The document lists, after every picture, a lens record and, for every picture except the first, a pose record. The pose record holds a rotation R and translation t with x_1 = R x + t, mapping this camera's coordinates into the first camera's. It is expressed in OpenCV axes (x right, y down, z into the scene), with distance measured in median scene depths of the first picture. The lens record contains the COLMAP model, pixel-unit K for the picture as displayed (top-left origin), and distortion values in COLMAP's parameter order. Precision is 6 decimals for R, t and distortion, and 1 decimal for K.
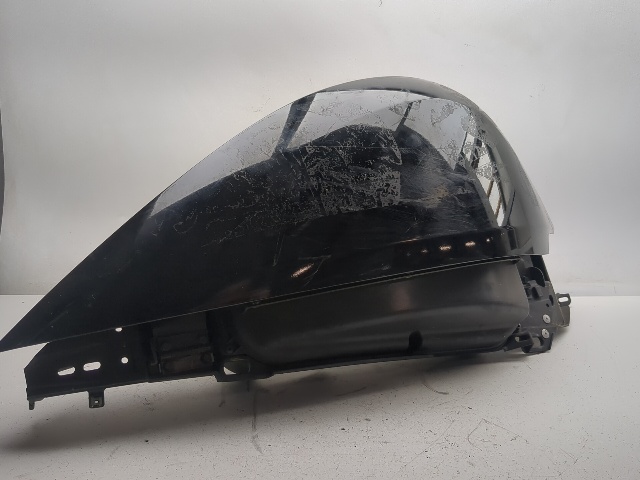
lens RADIAL K [[552.6, 0, 320.0], [0, 552.6, 240.0], [0, 0, 1]] dist [-0.001243, -0.001598]
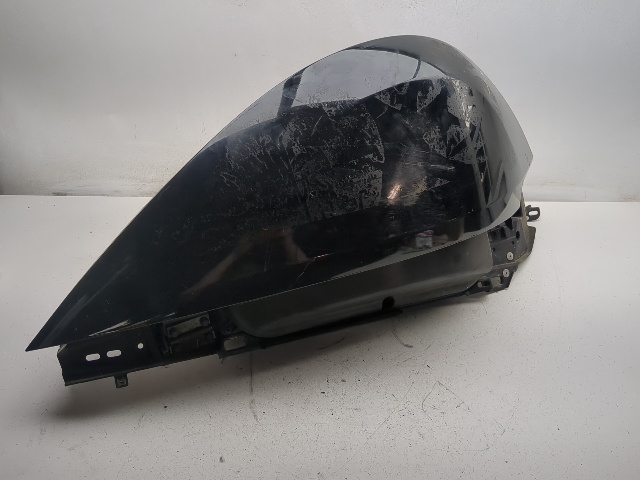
lens RADIAL K [[552.6, 0, 320.0], [0, 552.6, 240.0], [0, 0, 1]] dist [-0.001243, -0.001598]
pose [[0.999761, 0.008028, 0.020341, 0.005879], [-0.014782, 0.933579, 0.358067, -0.387656], [-0.016116, -0.358282, 0.933474, -0.030426]]
